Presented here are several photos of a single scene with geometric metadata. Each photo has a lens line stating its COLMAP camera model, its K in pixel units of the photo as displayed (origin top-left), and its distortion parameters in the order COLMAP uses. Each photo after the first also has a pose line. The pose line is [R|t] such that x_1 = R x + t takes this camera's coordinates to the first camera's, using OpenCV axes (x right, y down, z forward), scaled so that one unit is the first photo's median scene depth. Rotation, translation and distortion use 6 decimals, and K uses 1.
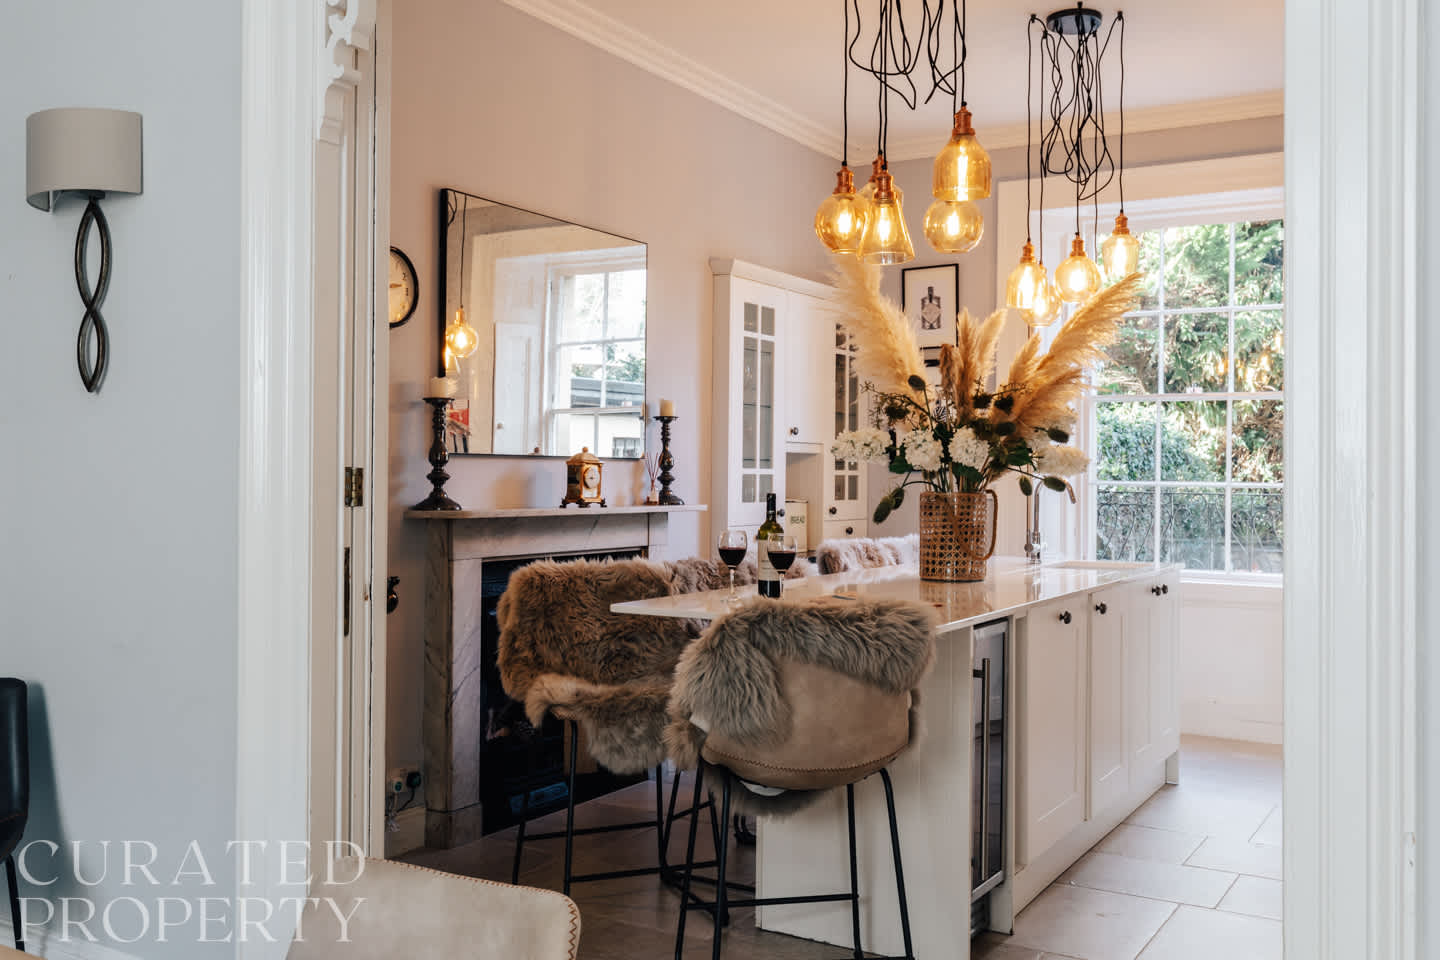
lens RADIAL K [[1313.3, 0, 758.5], [0, 1313.3, 471.4], [0, 0, 1]] dist [0.004608, -0.001028]
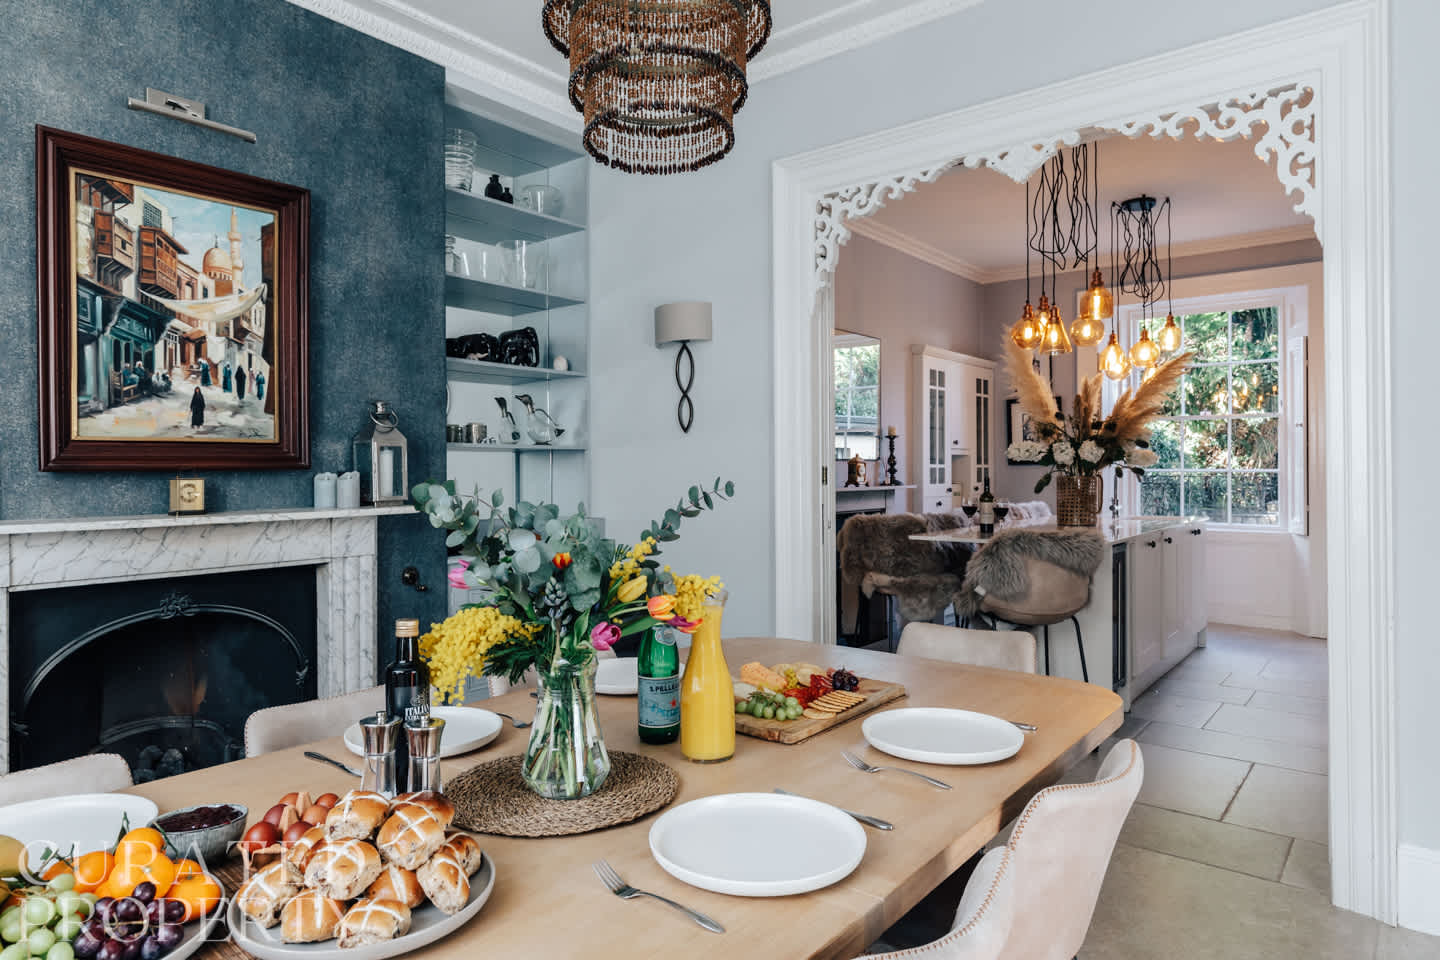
lens RADIAL K [[874.7, 0, 707.6], [0, 874.7, 466.3], [0, 0, 1]] dist [0.001705, -0.000522]
pose [[0.987470, -0.012388, -0.157321, -0.164501], [0.012280, 0.999923, -0.001662, -0.001740], [0.157329, -0.000291, 0.987546, -0.263642]]
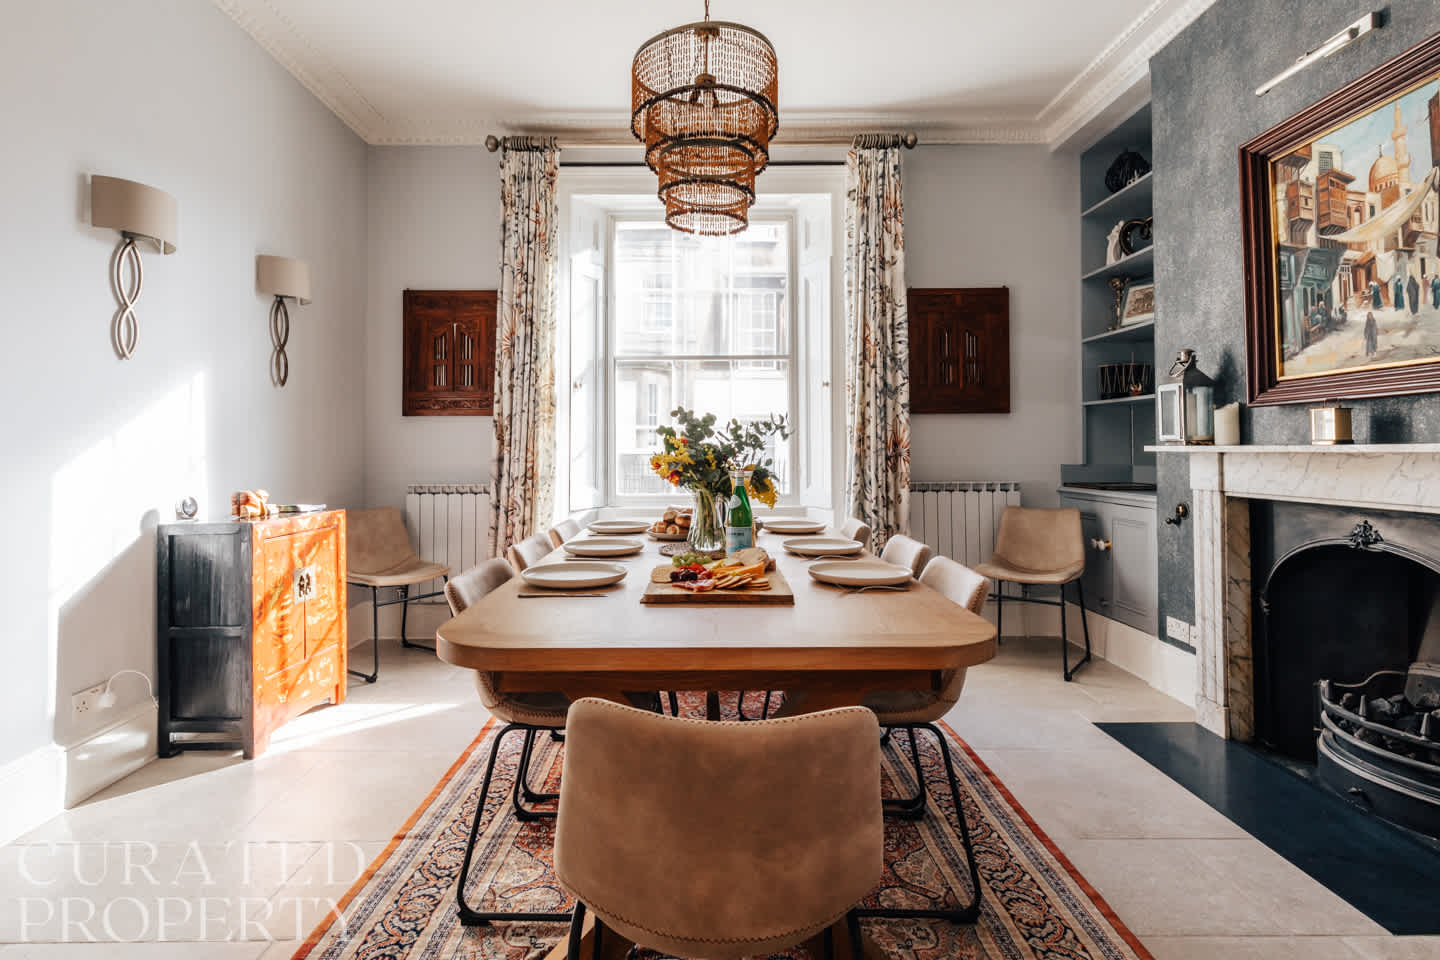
lens RADIAL K [[715.4, 0, 694.9], [0, 715.4, 431.7], [0, 0, 1]] dist [0.002521, -0.000177]
pose [[-0.868040, -0.015876, -0.496241, 0.031301], [-0.000736, 0.999529, -0.030691, 0.035278], [0.496494, -0.026276, -0.867642, 0.538099]]
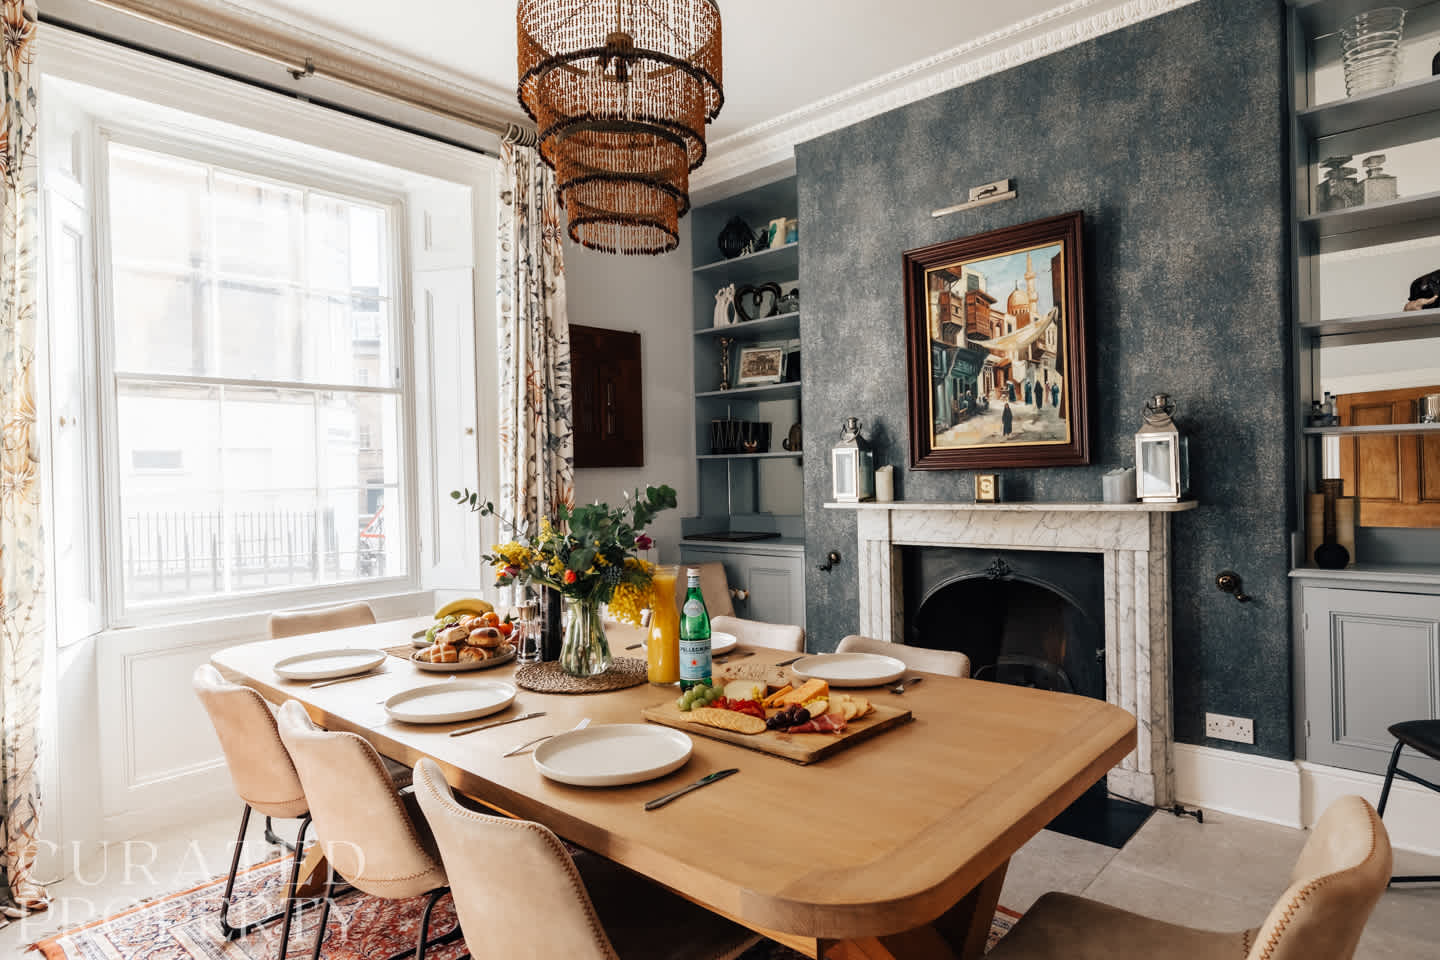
lens RADIAL K [[824.1, 0, 720.0], [0, 824.1, 480.0], [0, 0, 1]] dist [-0.001748, -0.001591]
pose [[-0.217168, 0.005994, -0.976116, 0.194636], [0.026634, 0.999645, 0.000213, -0.000907], [0.975771, -0.025951, -0.217251, 0.231807]]
